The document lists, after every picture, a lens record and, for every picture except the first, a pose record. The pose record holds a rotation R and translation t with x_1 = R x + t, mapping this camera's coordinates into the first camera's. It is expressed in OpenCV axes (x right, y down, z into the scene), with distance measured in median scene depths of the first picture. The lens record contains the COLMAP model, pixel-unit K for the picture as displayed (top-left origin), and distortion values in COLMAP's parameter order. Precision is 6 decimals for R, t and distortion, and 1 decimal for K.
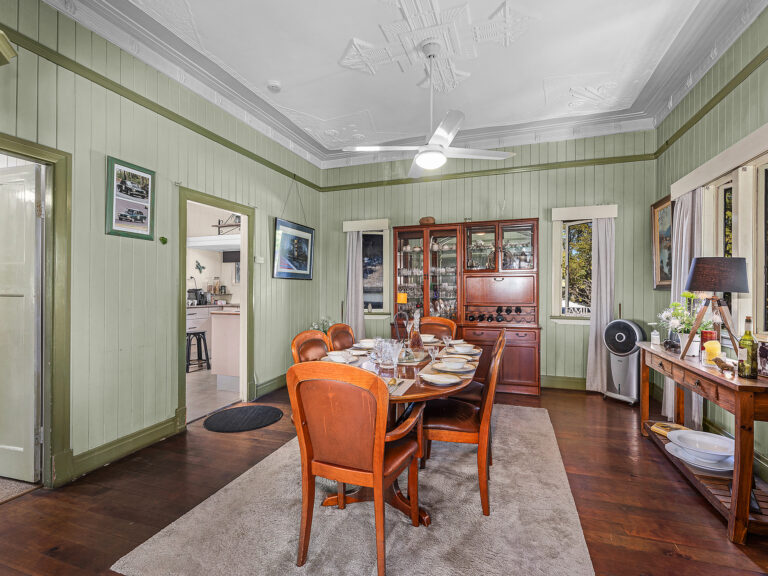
lens RADIAL K [[373.7, 0, 384.0], [0, 373.7, 288.0], [0, 0, 1]] dist [-0.001070, -0.000082]
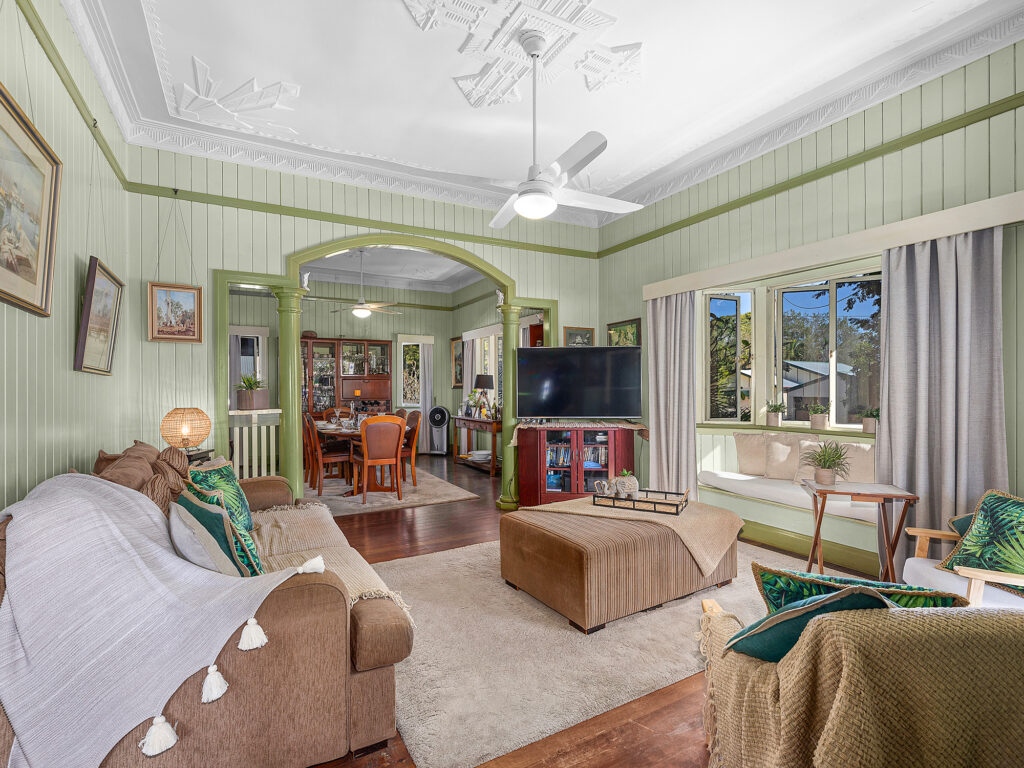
lens RADIAL K [[498.3, 0, 512.0], [0, 498.3, 384.0], [0, 0, 1]] dist [-0.001070, -0.000082]
pose [[0.678328, 0.001005, 0.734758, -0.819100], [0.004431, 0.999975, -0.005458, -0.002583], [-0.734746, 0.006958, 0.678307, -0.798525]]
